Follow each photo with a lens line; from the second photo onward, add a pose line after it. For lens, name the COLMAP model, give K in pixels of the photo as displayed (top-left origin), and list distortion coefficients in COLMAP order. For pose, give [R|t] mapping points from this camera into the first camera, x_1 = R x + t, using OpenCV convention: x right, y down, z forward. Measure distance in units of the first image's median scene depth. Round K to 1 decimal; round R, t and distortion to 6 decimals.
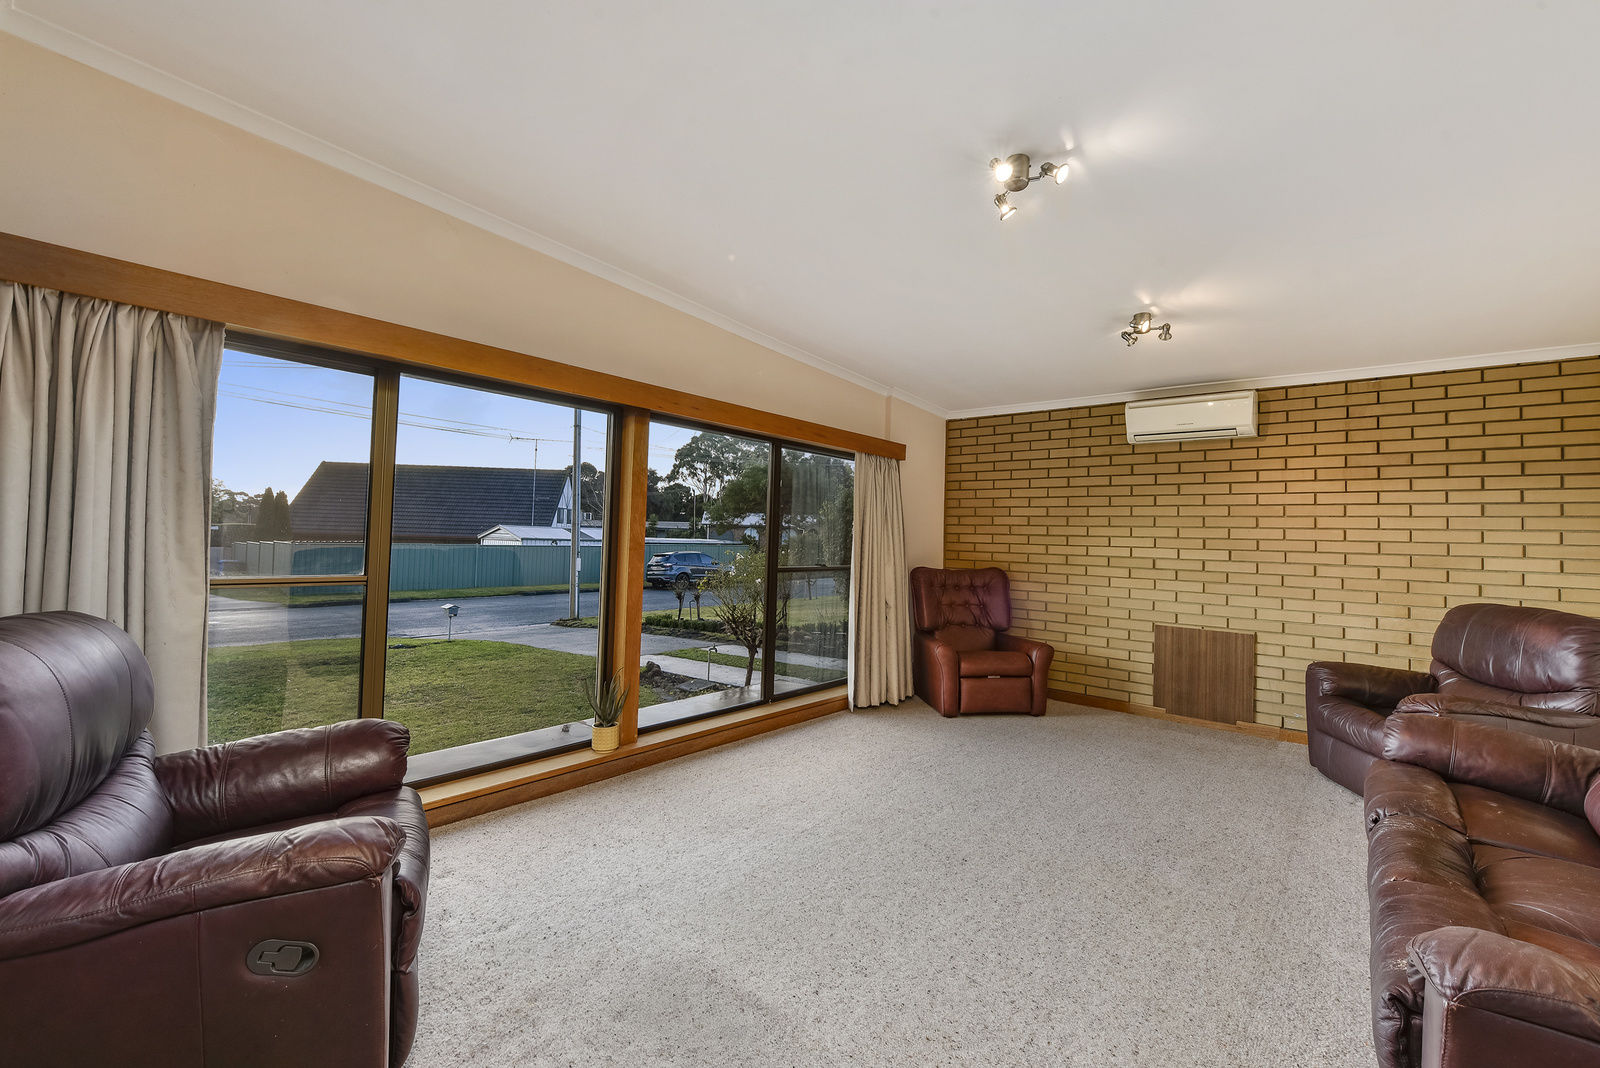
lens RADIAL K [[657.5, 0, 796.2], [0, 657.5, 527.8], [0, 0, 1]] dist [-0.014108, -0.000343]
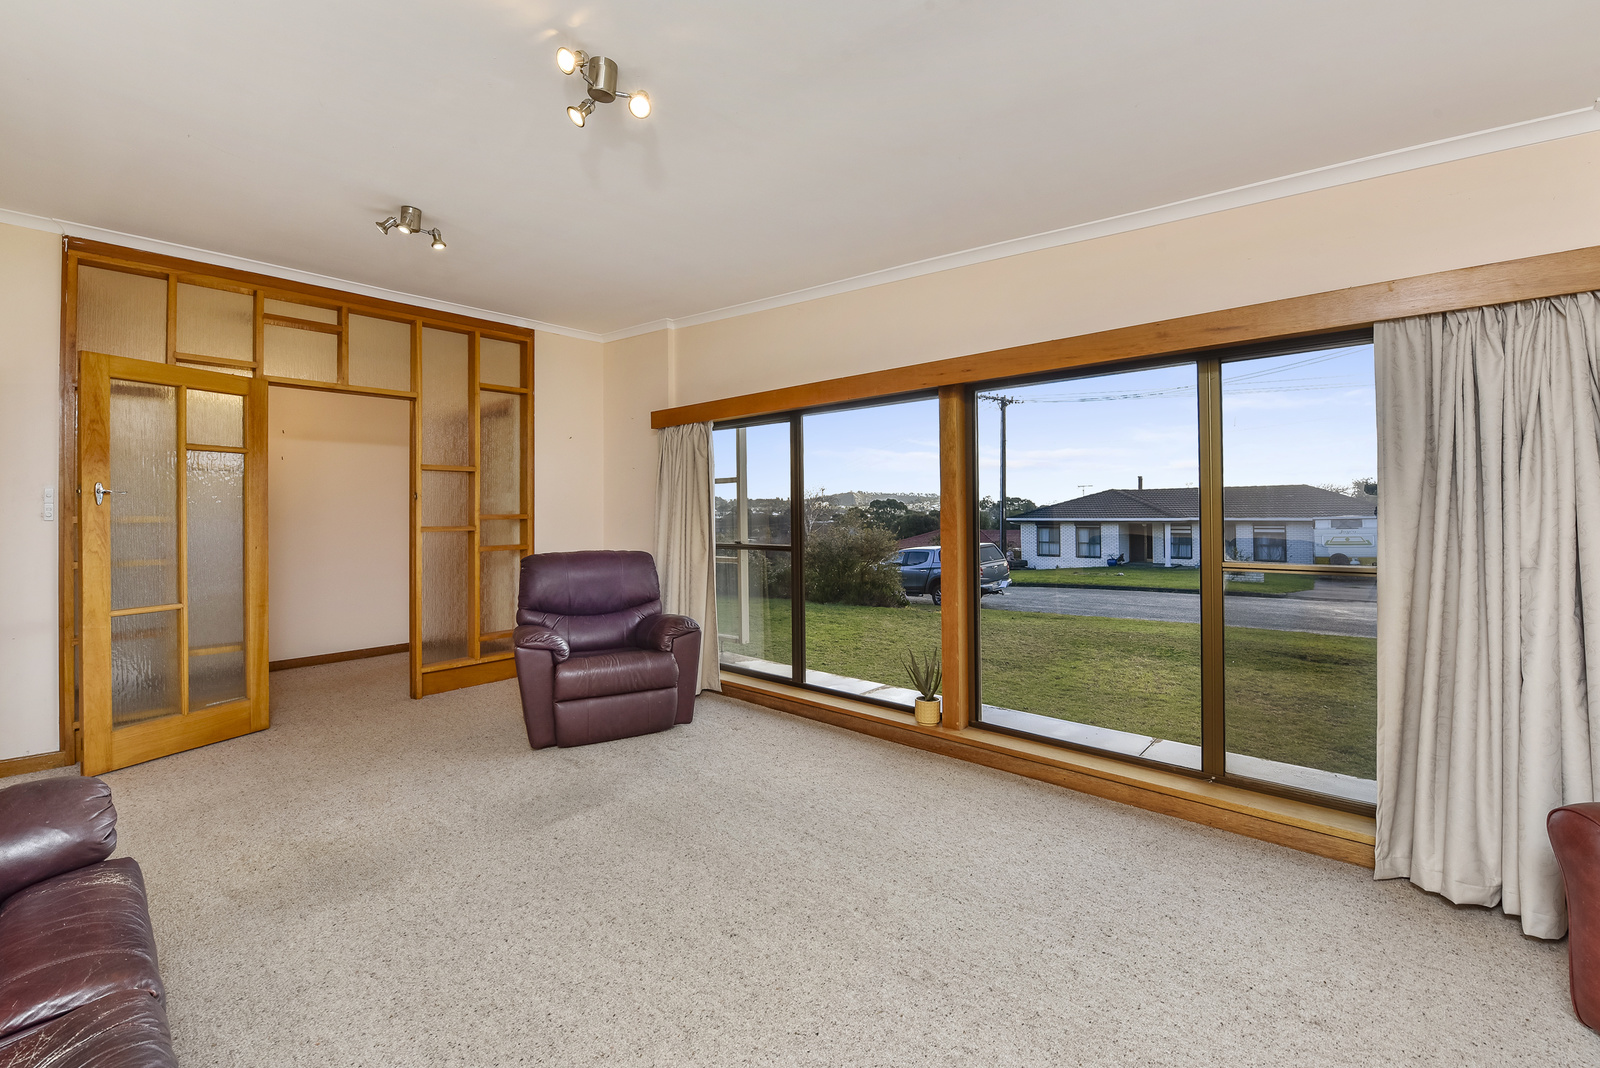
lens RADIAL K [[657.5, 0, 798.4], [0, 657.5, 530.0], [0, 0, 1]] dist [-0.014108, -0.000343]
pose [[-0.011697, -0.005336, -0.999917, 0.795623], [0.019527, 0.999794, -0.005563, 0.035891], [0.999741, -0.019591, -0.011590, 0.858725]]
